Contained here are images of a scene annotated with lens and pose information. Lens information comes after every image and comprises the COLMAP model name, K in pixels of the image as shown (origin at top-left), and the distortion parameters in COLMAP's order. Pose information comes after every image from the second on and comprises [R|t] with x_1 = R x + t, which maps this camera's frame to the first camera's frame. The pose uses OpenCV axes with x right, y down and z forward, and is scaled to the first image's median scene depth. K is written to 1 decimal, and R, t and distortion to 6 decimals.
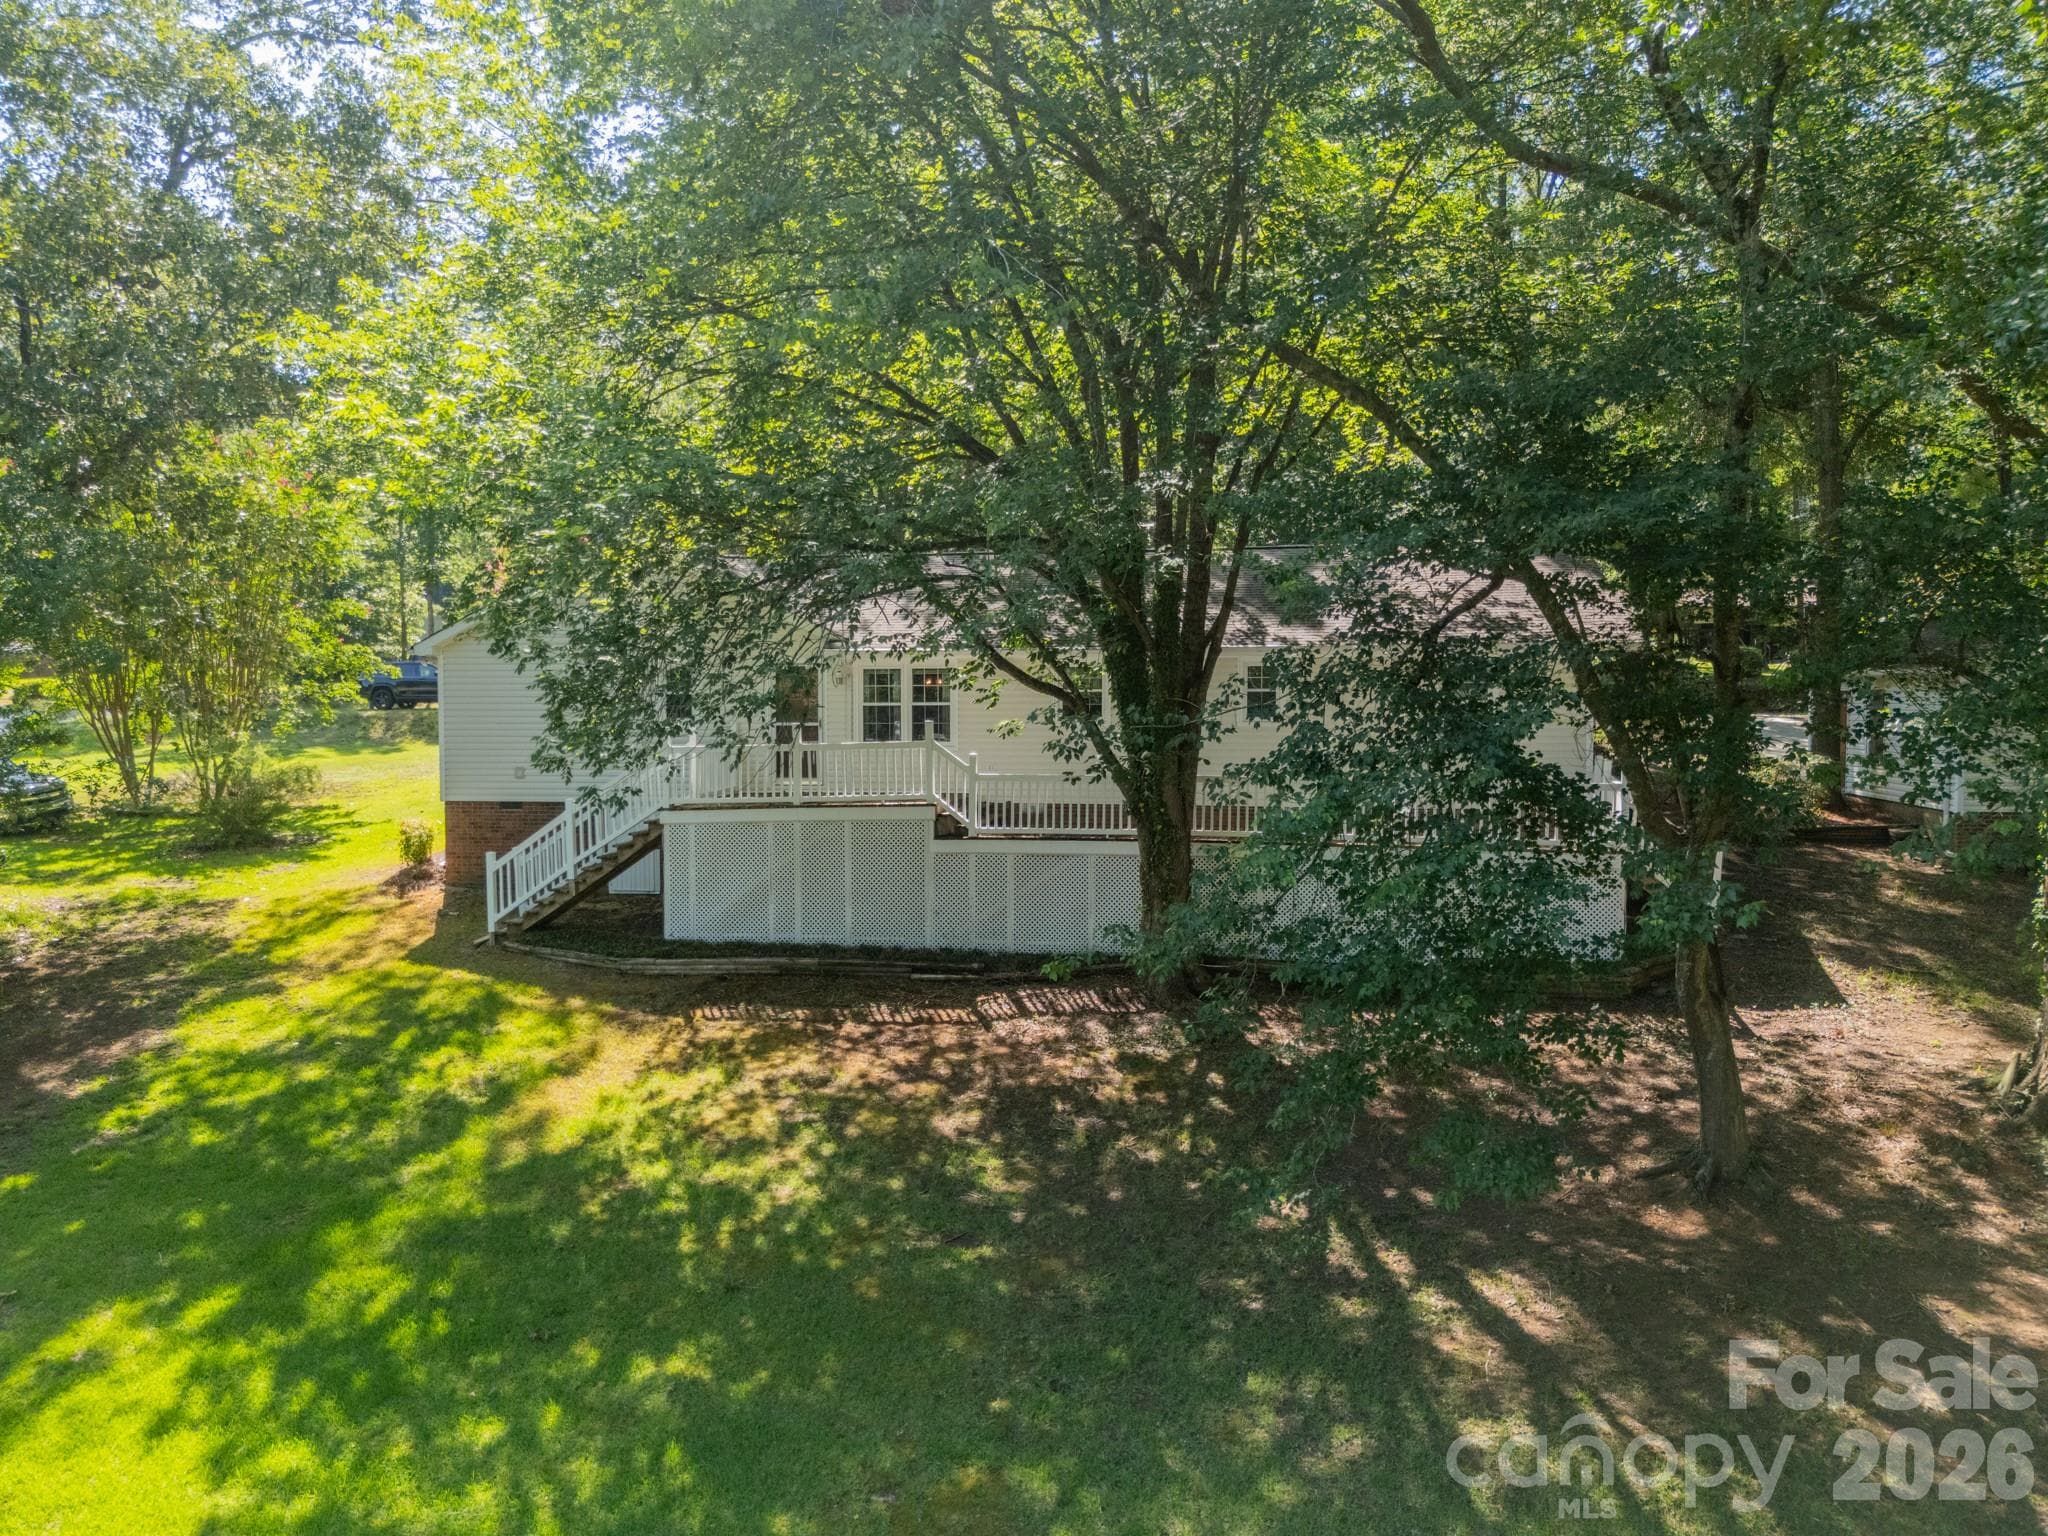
lens RADIAL K [[1500.0, 0, 1054.1], [0, 1500.0, 762.0], [0, 0, 1]] dist [0.062565, -0.059840]
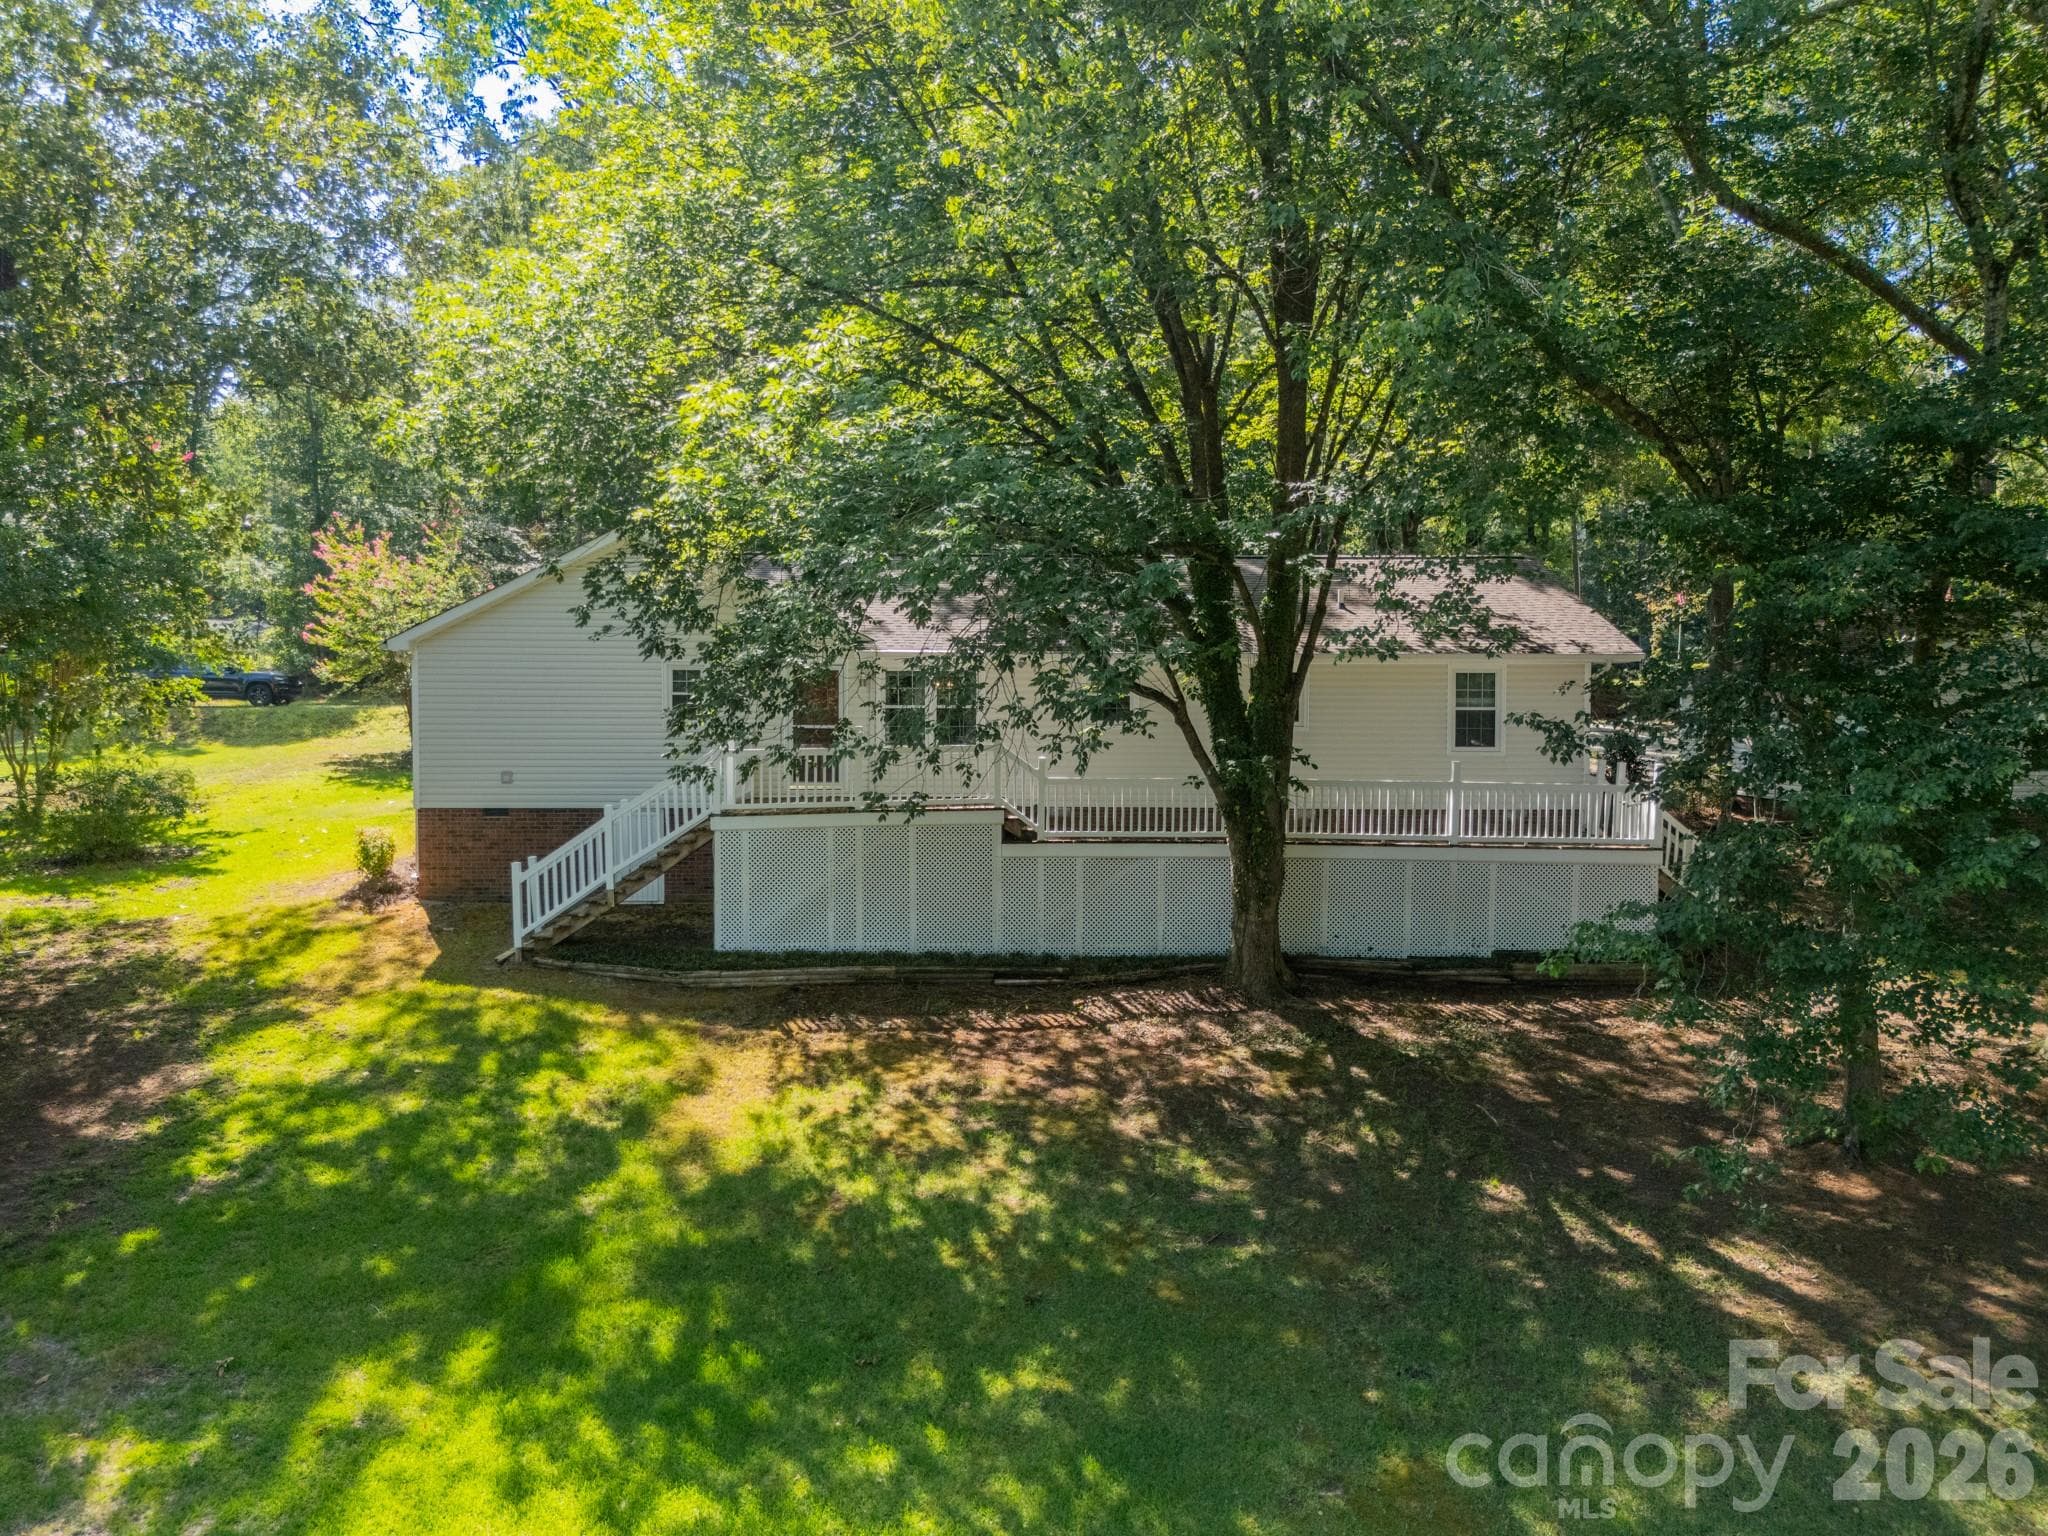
lens RADIAL K [[1500.0, 0, 1046.8], [0, 1500.0, 773.0], [0, 0, 1]] dist [0.062565, -0.059840]
pose [[0.982395, -0.001514, 0.186812, -0.299258], [0.000798, 0.999992, 0.003904, 0.001383], [-0.186816, -0.003686, 0.982388, 0.027433]]
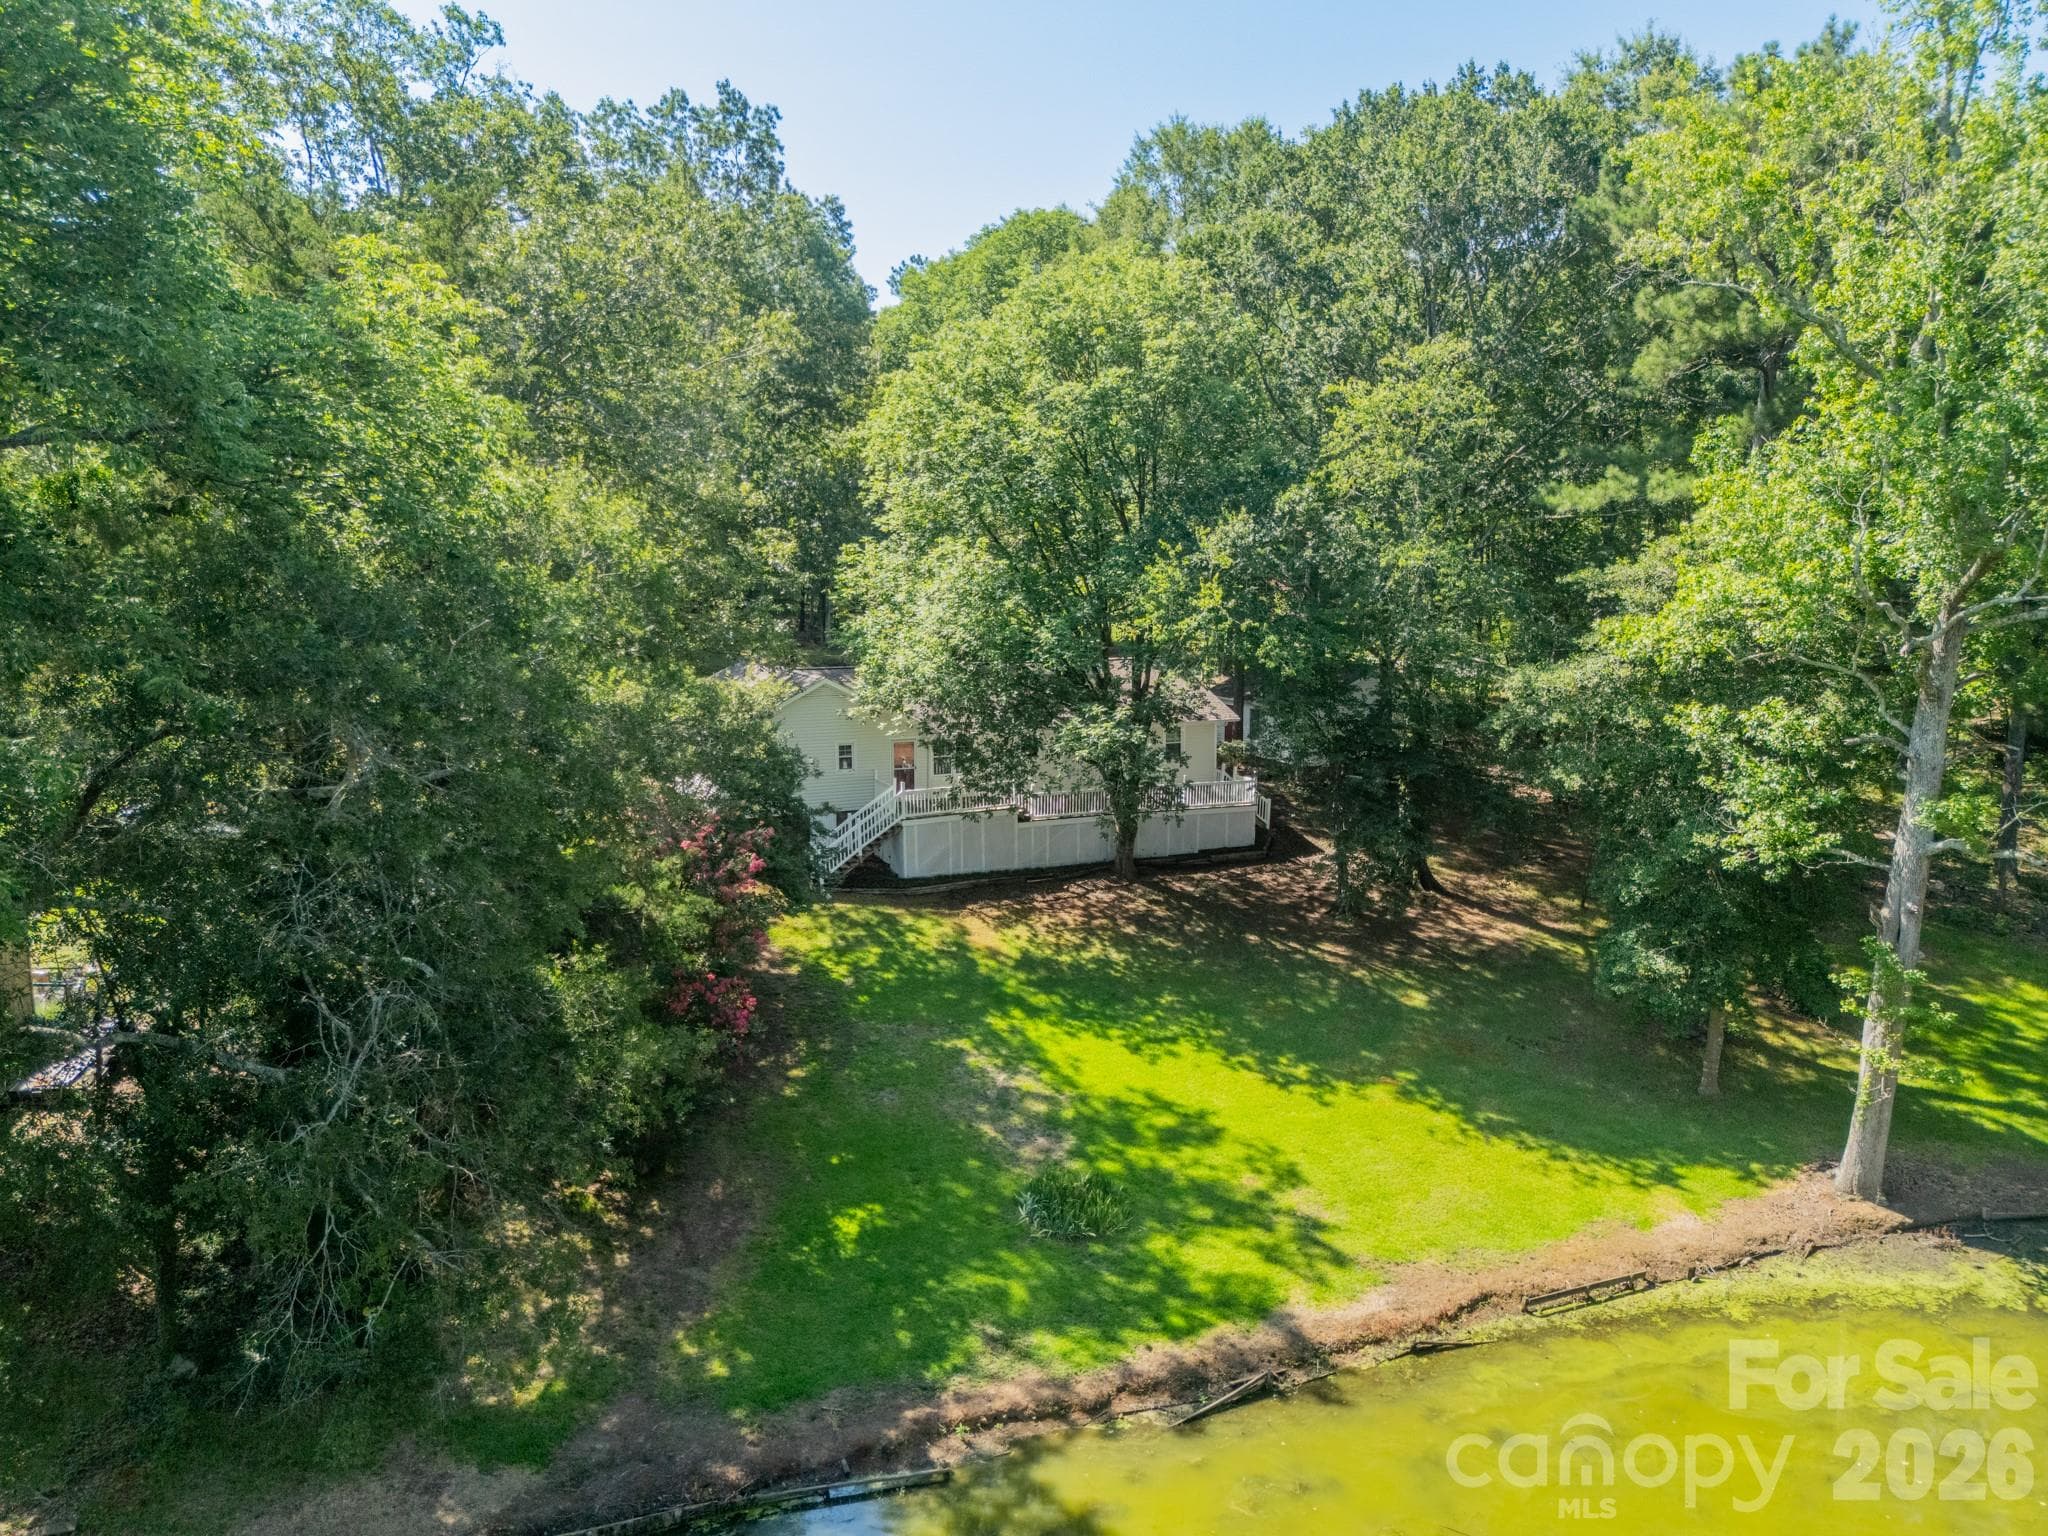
lens RADIAL K [[1500.0, 0, 1022.5], [0, 1500.0, 713.1], [0, 0, 1]] dist [0.062565, -0.059840]
pose [[0.834857, -0.058243, 0.547377, -1.688115], [0.020590, 0.996995, 0.074680, -0.366054], [-0.550081, -0.051077, 0.833548, -1.171277]]
